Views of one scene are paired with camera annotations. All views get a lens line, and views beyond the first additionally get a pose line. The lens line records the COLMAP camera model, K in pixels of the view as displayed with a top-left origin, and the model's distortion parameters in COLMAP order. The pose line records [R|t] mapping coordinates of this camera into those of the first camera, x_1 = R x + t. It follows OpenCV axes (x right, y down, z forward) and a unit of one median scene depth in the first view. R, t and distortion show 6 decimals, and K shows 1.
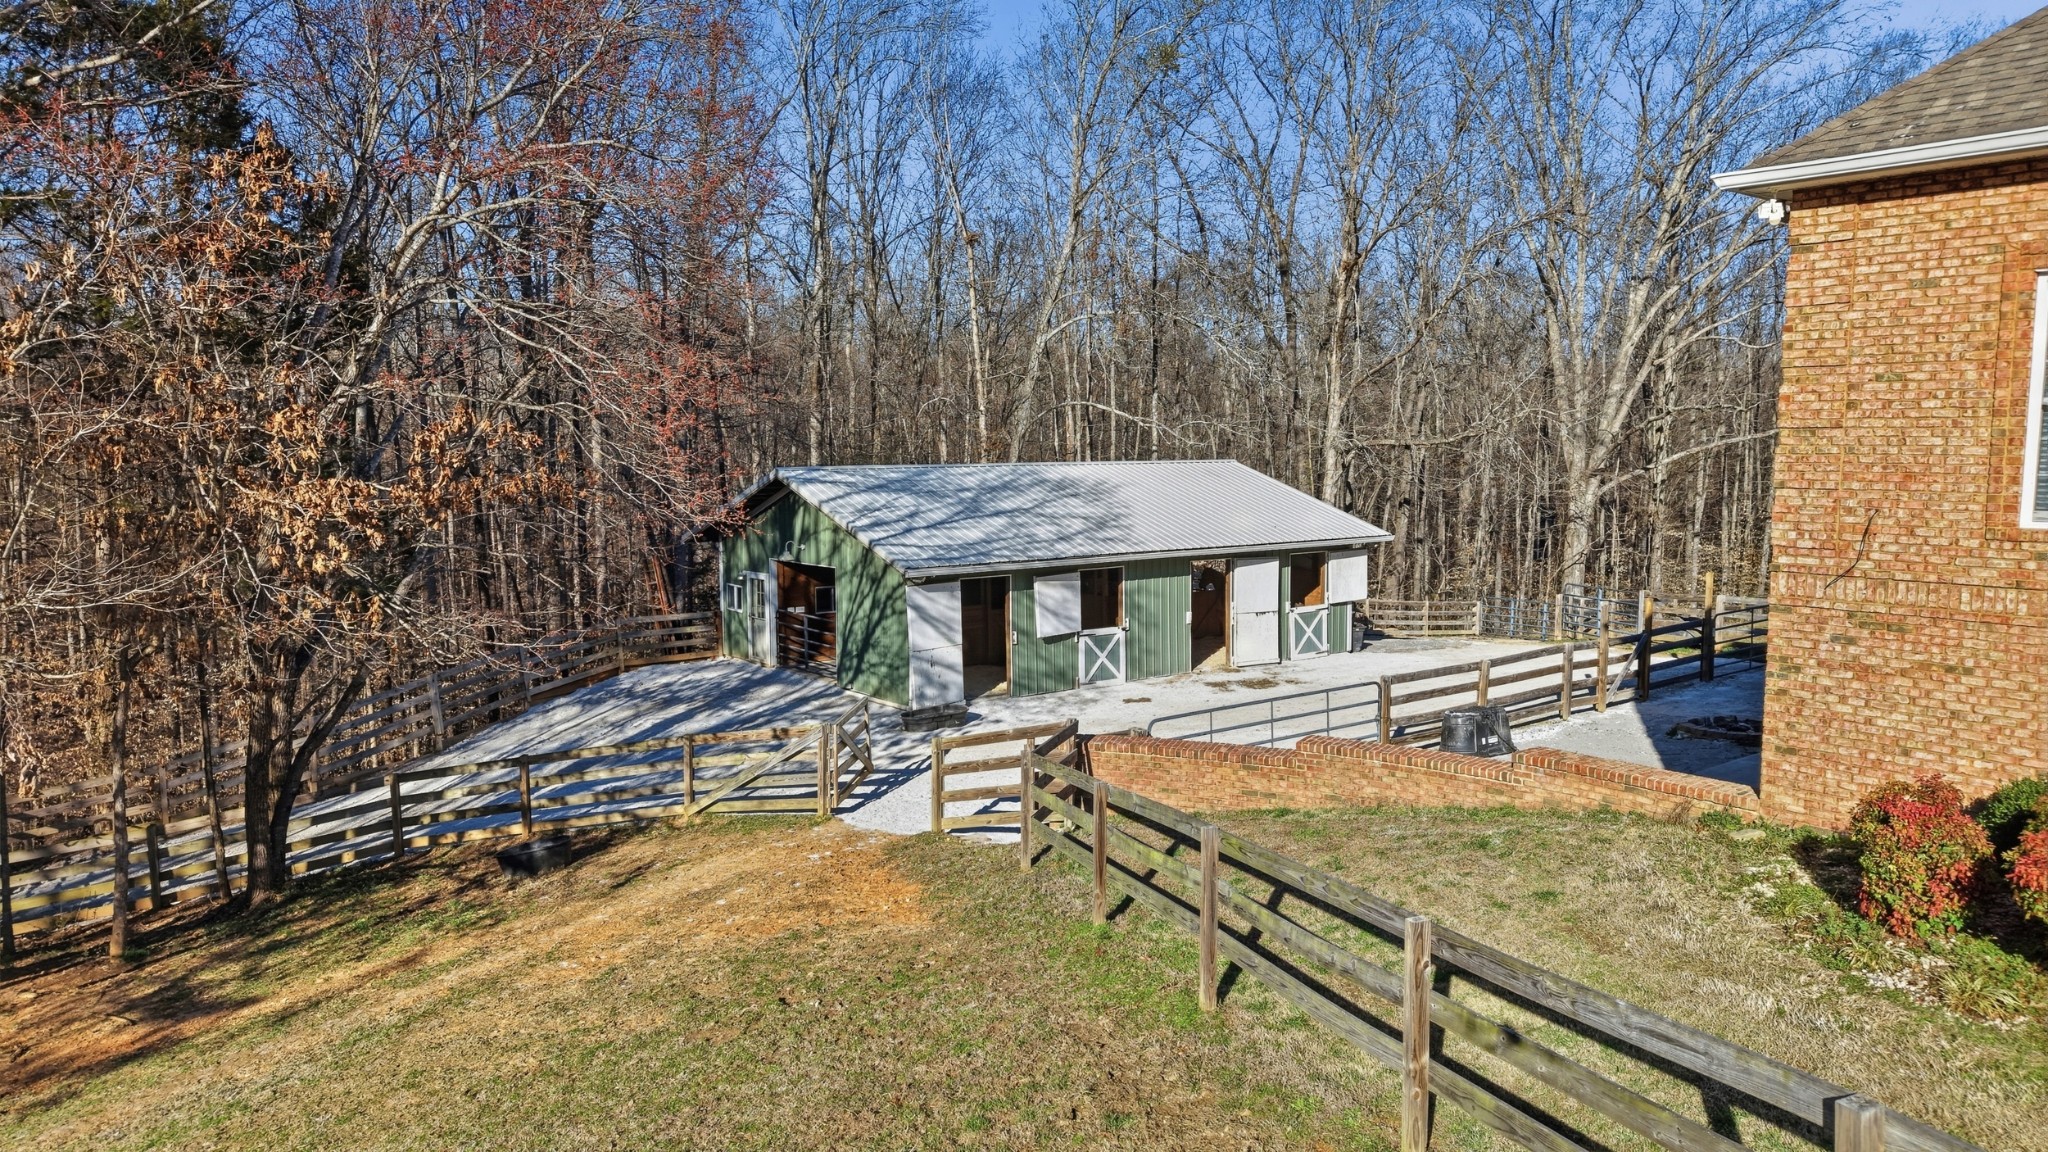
lens RADIAL K [[1442.3, 0, 1026.2], [0, 1442.3, 589.4], [0, 0, 1]] dist [0.077981, -0.035315]
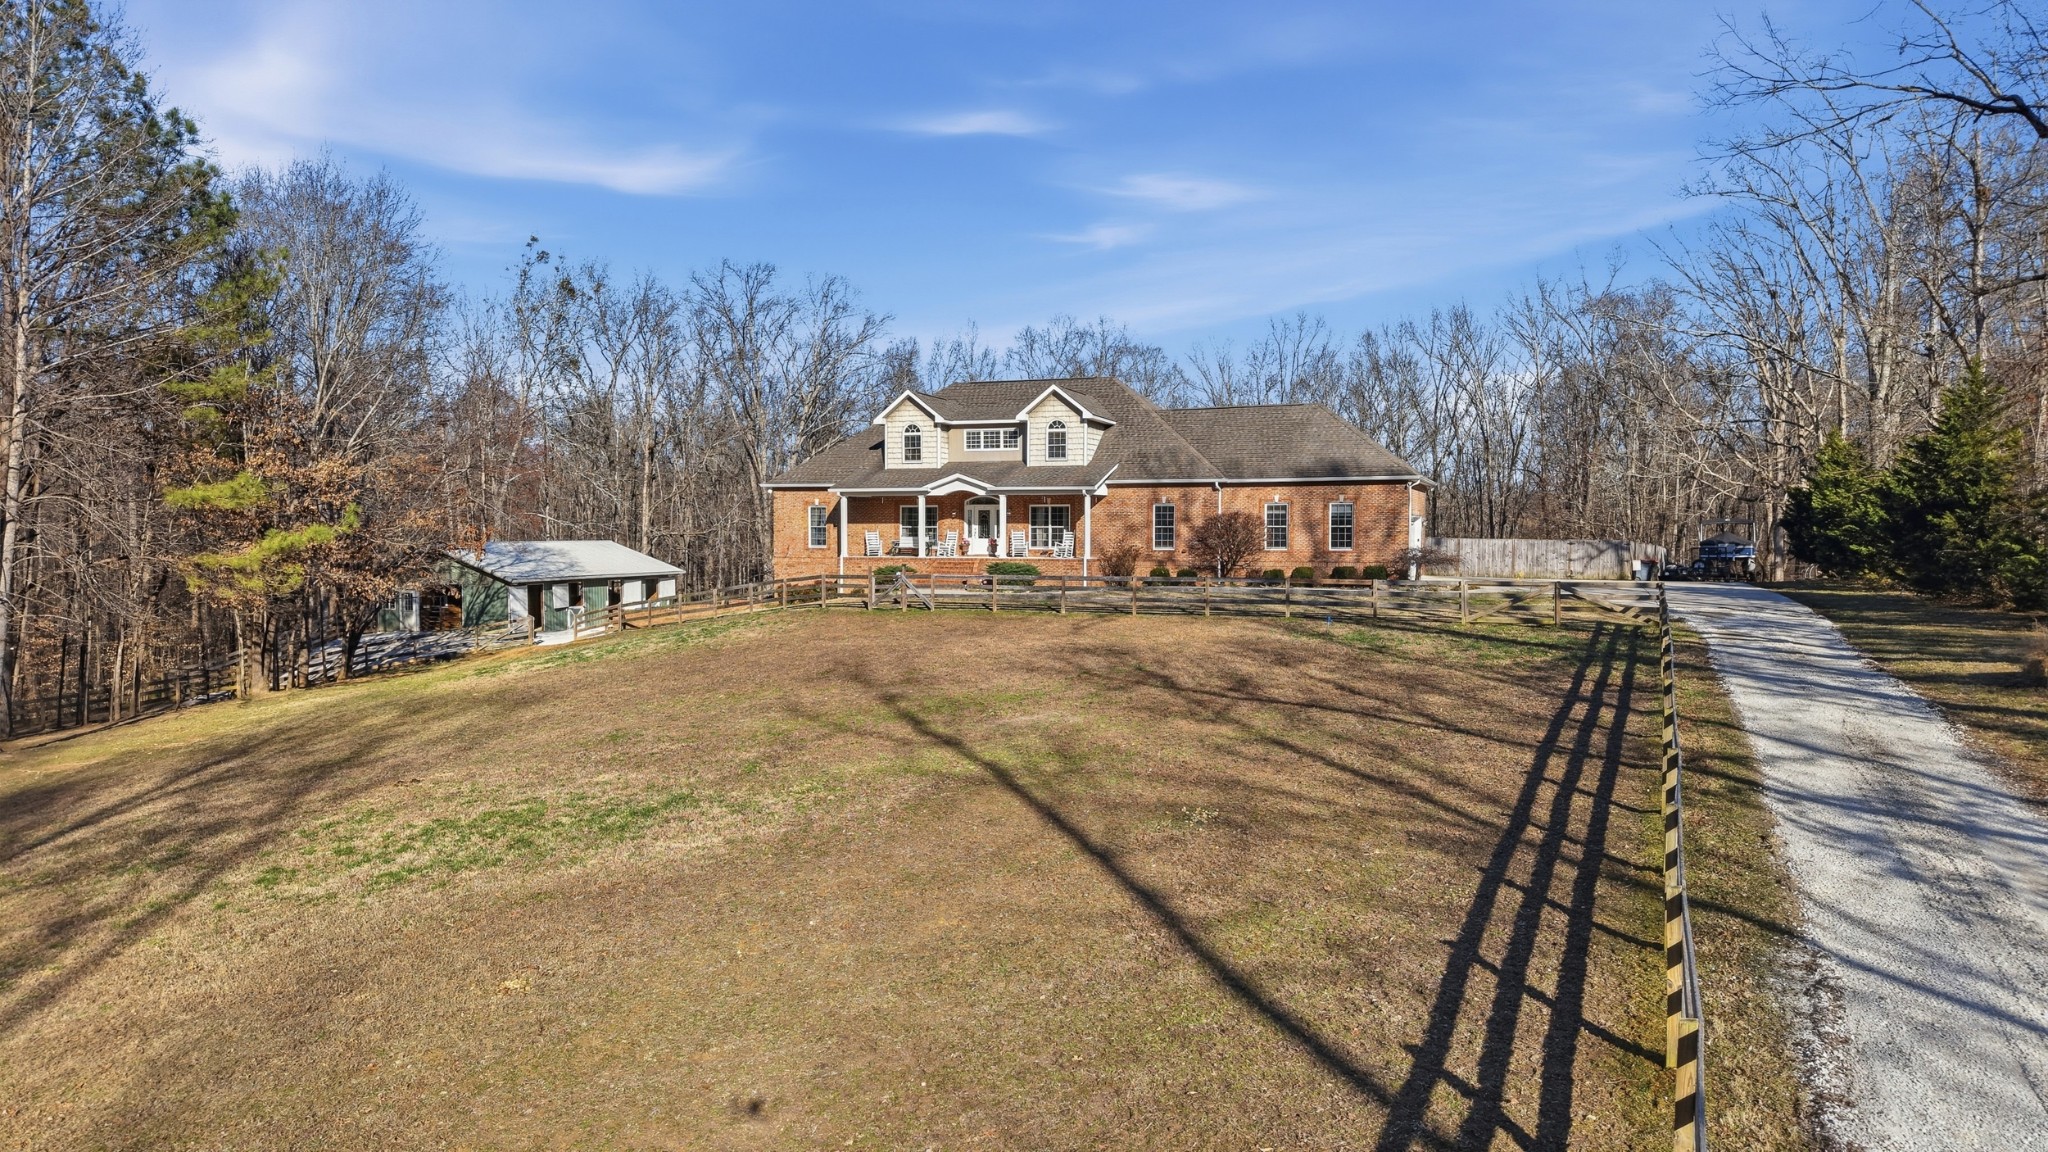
lens RADIAL K [[1442.3, 0, 1023.4], [0, 1442.3, 561.7], [0, 0, 1]] dist [0.077981, -0.035315]
pose [[0.871428, -0.011580, 0.490387, -0.504048], [0.051098, 0.996425, -0.067273, 0.158878], [-0.487855, 0.083681, 0.868904, -1.575453]]
